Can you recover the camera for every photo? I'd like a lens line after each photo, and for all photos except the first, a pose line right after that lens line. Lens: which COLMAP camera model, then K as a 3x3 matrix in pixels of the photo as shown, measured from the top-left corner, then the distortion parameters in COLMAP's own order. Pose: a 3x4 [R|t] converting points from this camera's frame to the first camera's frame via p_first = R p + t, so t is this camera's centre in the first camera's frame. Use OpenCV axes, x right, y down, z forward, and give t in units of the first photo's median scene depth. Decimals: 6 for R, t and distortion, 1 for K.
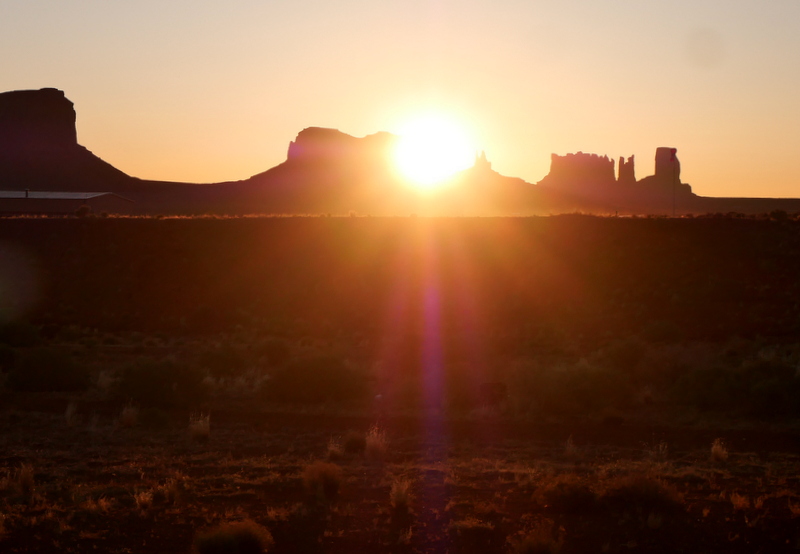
lens RADIAL K [[1522.8, 0, 399.5], [0, 1522.8, 276.2], [0, 0, 1]] dist [0.034037, 0.000000]
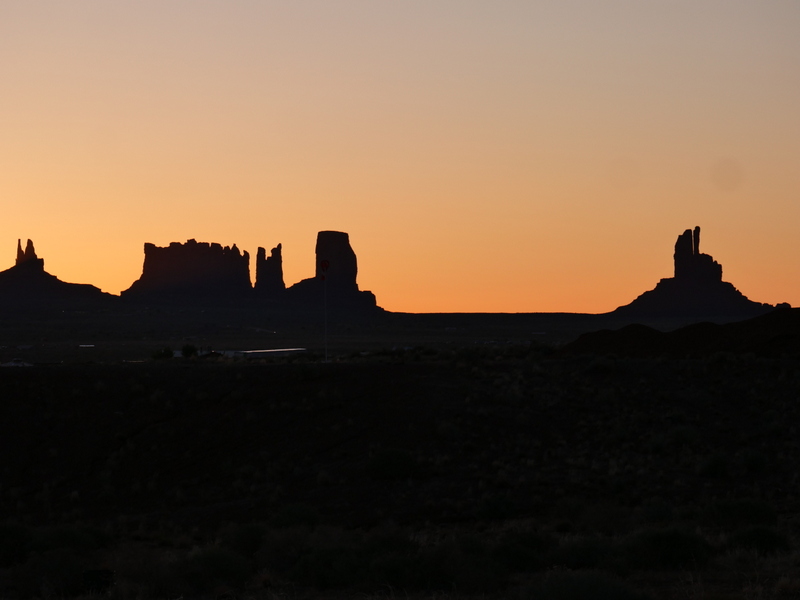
lens RADIAL K [[3726.6, 0, 400.0], [0, 3726.6, 299.8], [0, 0, 1]] dist [-0.089721, 0.000000]
pose [[0.985270, -0.014183, 0.170417, -0.050977], [0.020912, 0.999068, -0.037752, -0.001053], [-0.169723, 0.040760, 0.984649, -0.456447]]
